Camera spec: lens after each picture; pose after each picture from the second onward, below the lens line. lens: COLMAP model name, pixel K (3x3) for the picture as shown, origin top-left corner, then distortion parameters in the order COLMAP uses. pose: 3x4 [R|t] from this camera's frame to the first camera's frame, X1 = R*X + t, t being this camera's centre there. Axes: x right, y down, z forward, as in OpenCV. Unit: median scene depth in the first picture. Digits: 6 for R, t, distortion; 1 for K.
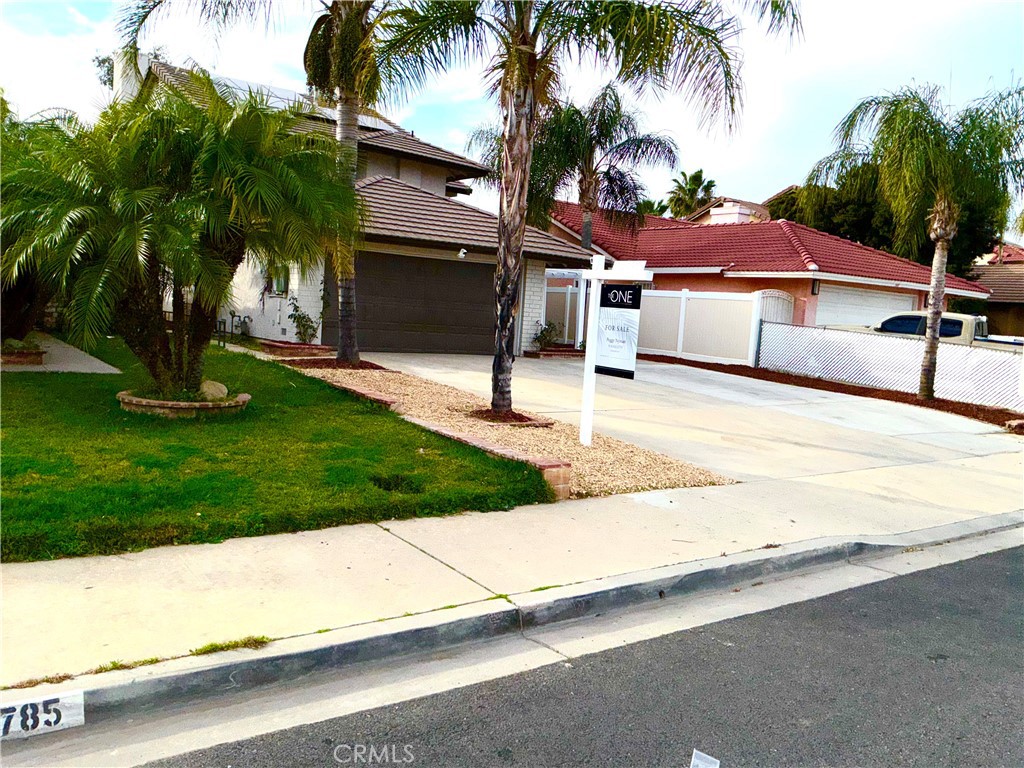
lens RADIAL K [[838.7, 0, 512.0], [0, 838.7, 384.0], [0, 0, 1]] dist [0.074369, -0.136481]
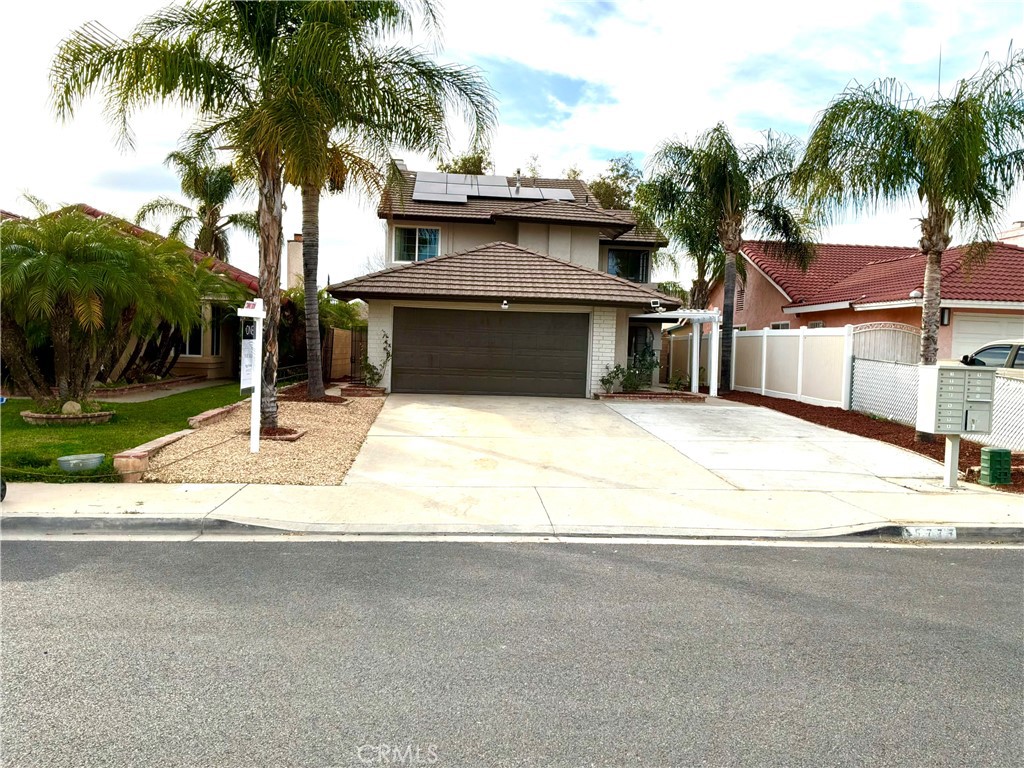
lens RADIAL K [[838.7, 0, 512.0], [0, 838.7, 384.0], [0, 0, 1]] dist [0.074369, -0.136481]
pose [[0.858987, -0.017513, -0.511698, 0.443300], [-0.020528, 0.997433, -0.068598, 0.021660], [0.511586, 0.069429, 0.856423, 0.052583]]
